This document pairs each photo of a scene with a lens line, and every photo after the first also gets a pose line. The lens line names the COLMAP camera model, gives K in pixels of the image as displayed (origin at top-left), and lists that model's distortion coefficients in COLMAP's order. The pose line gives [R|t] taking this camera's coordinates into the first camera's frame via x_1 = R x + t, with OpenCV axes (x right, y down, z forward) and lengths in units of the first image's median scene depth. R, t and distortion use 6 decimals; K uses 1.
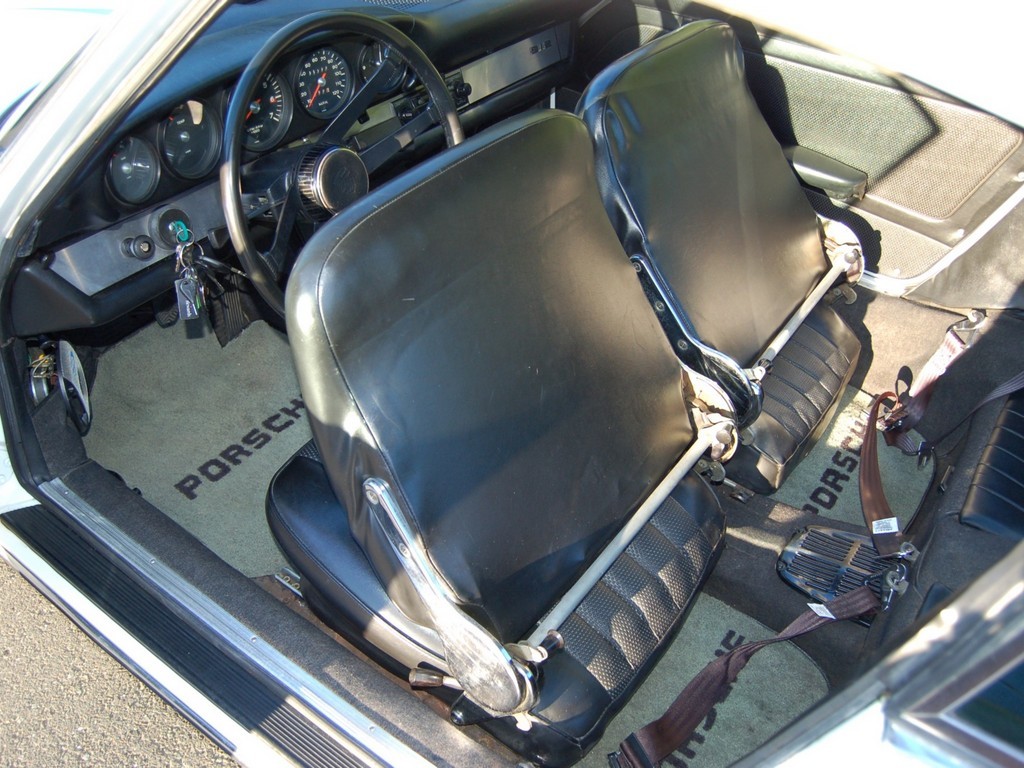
lens RADIAL K [[999.2, 0, 512.0], [0, 999.2, 384.0], [0, 0, 1]] dist [-0.049176, 0.016303]
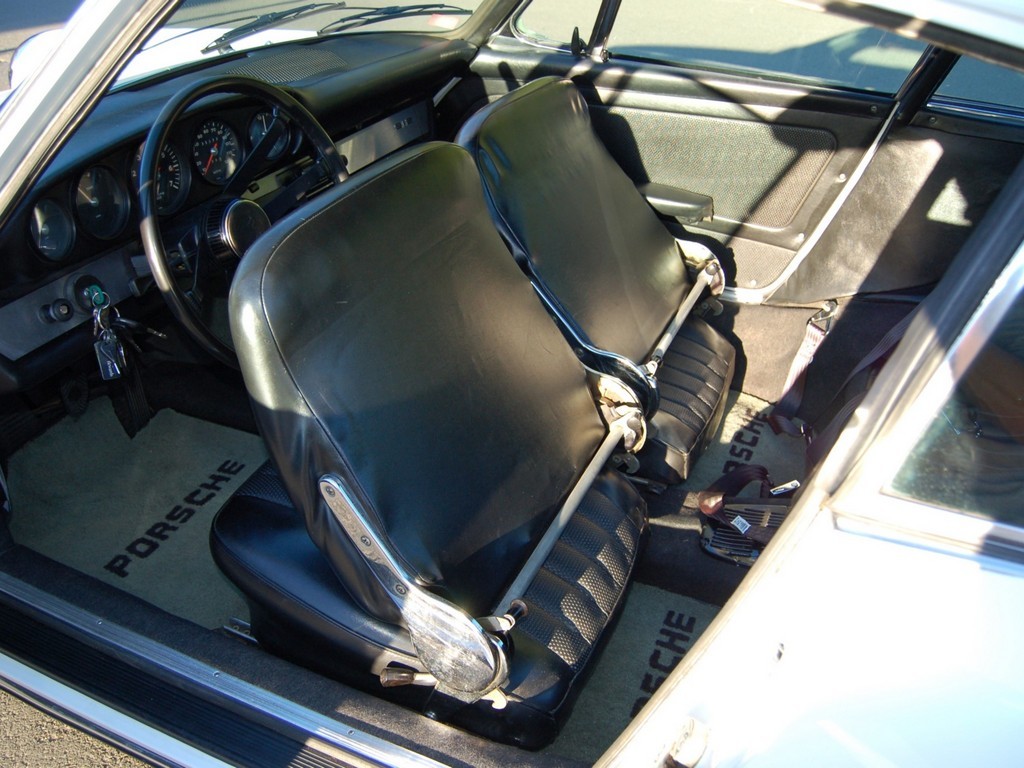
lens RADIAL K [[999.2, 0, 512.0], [0, 999.2, 384.0], [0, 0, 1]] dist [-0.049176, 0.016303]
pose [[0.980224, -0.138097, 0.141742, -0.055747], [0.157424, 0.978170, -0.135654, 0.121791], [-0.119914, 0.155285, 0.980565, -0.044679]]
